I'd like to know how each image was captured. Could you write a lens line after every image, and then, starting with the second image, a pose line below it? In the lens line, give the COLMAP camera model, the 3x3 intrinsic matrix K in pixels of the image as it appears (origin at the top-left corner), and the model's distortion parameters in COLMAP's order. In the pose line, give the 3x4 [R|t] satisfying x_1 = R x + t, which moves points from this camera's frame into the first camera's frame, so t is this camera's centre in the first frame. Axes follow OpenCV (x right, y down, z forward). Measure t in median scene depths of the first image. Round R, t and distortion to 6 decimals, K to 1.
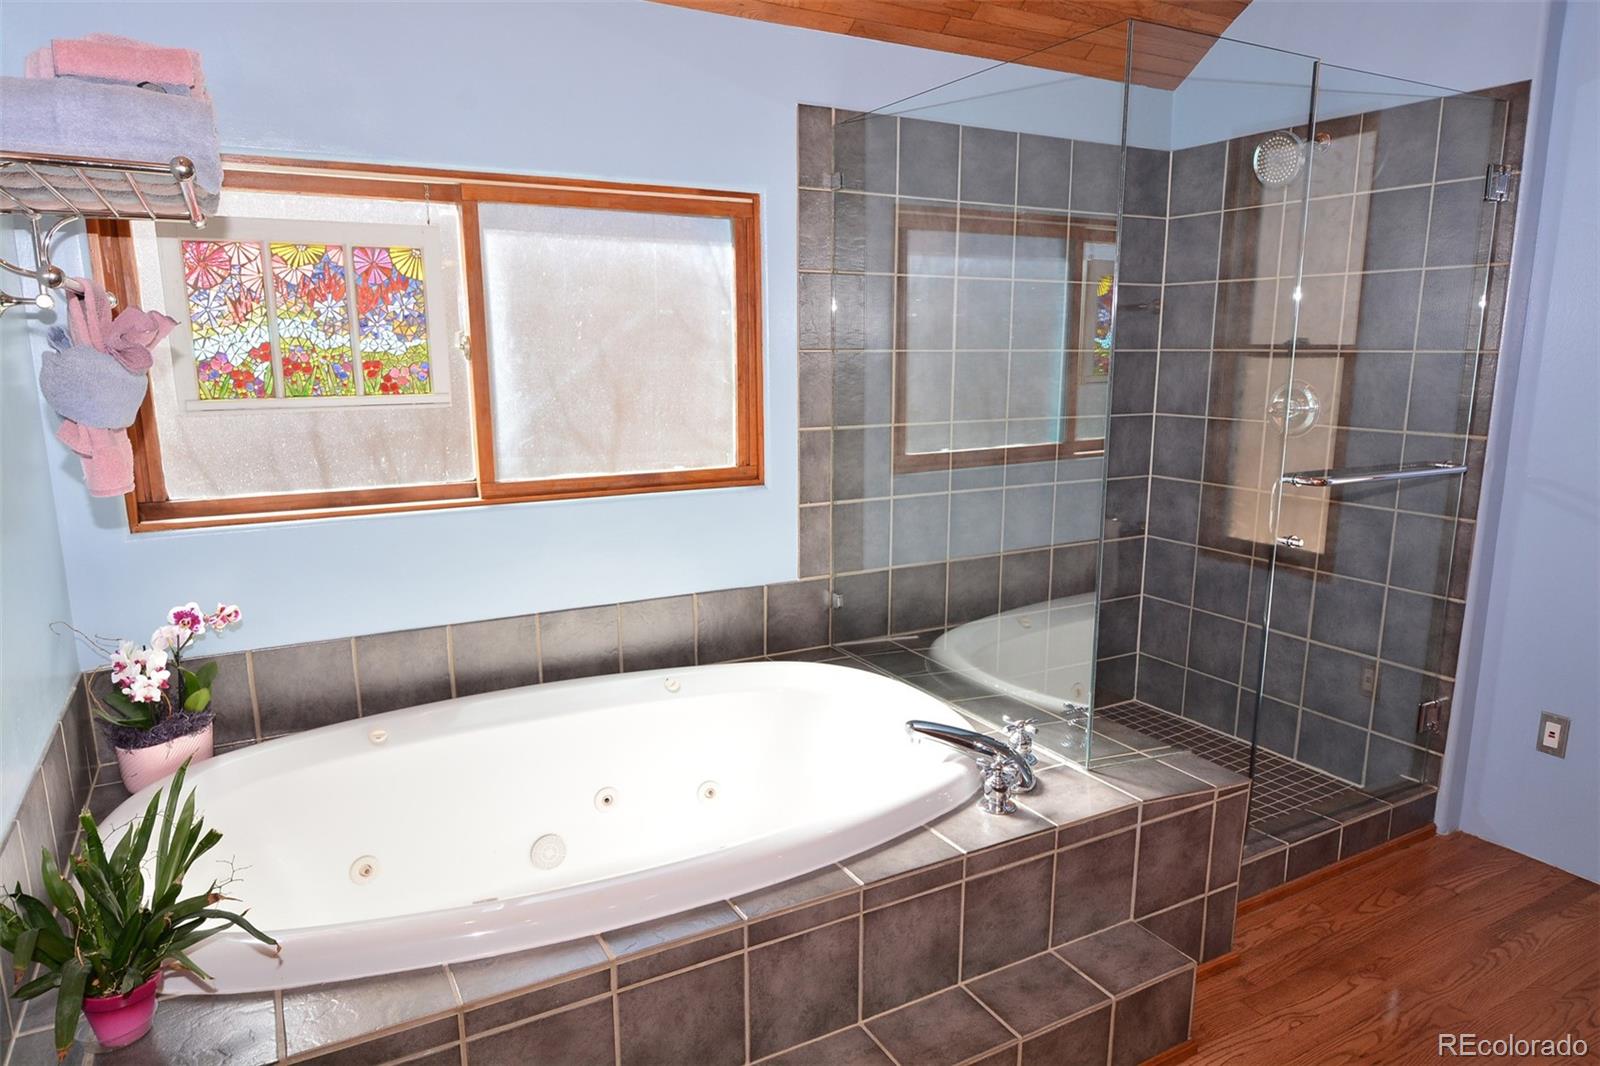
lens RADIAL K [[1009.1, 0, 801.7], [0, 1009.1, 547.9], [0, 0, 1]] dist [-0.002054, 0.000699]
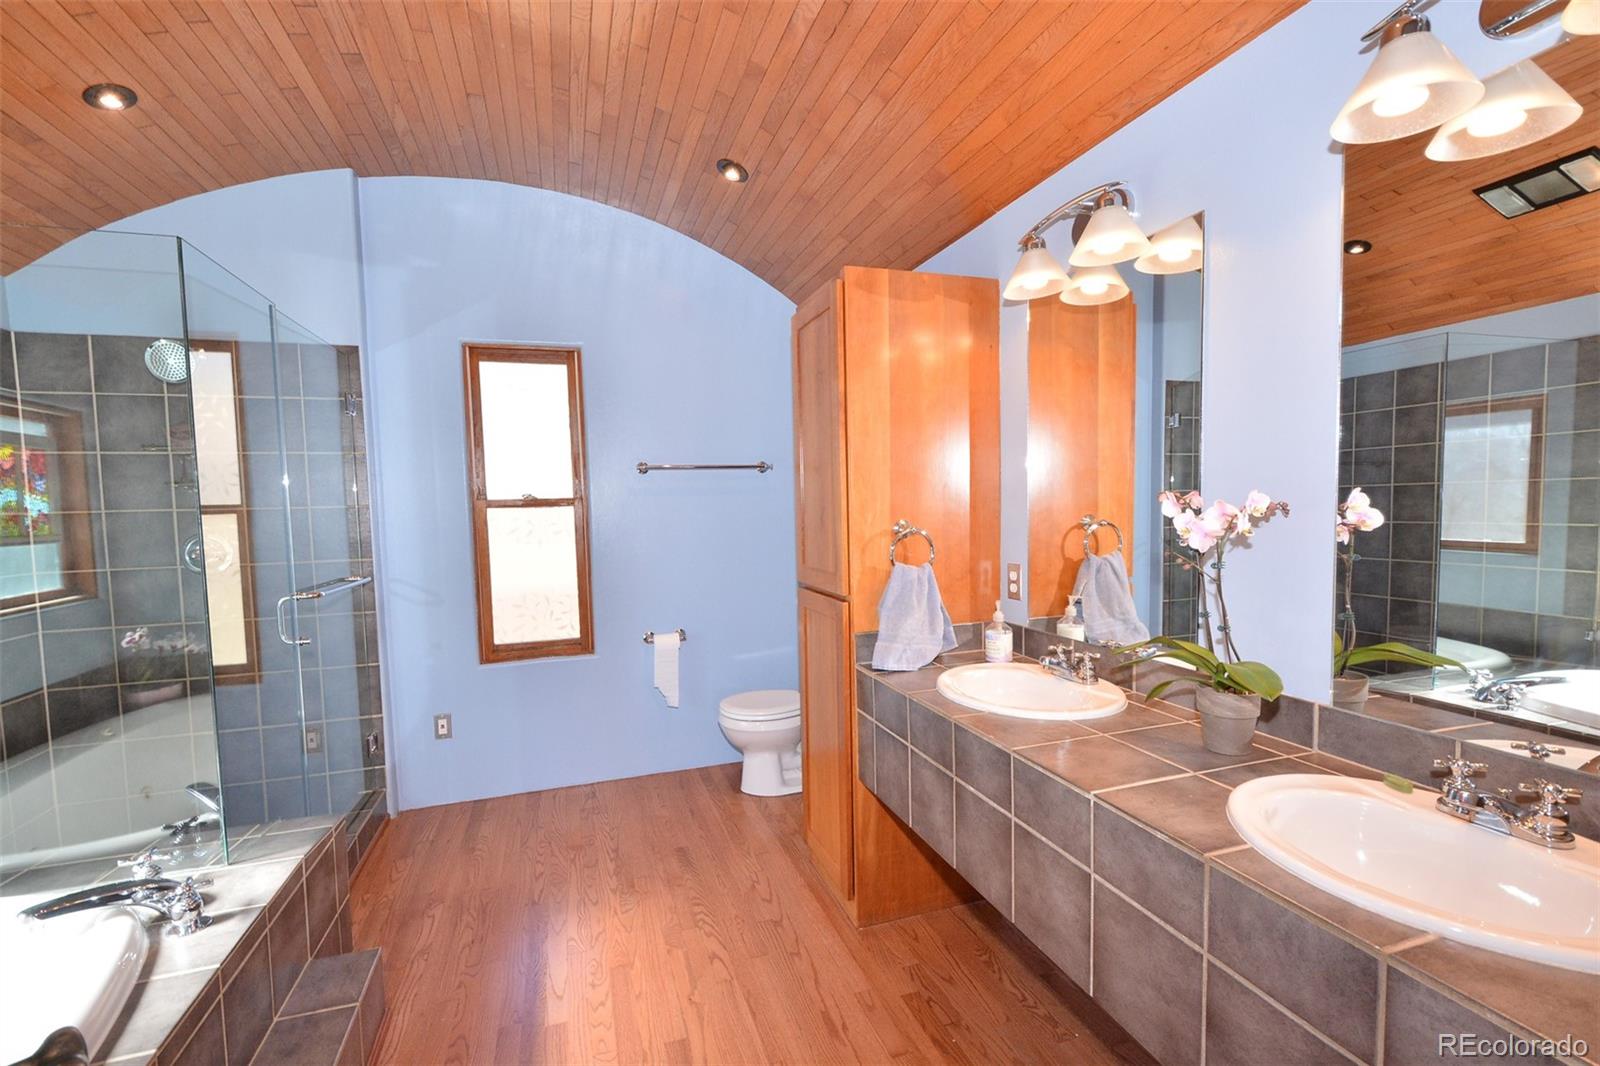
lens RADIAL K [[700.1, 0, 798.8], [0, 700.1, 545.3], [0, 0, 1]] dist [-0.002658, -0.000942]
pose [[0.190611, -0.060897, 0.979775, -0.276685], [0.216541, 0.976097, 0.018542, -0.004525], [-0.957485, 0.208627, 0.199241, 0.129110]]
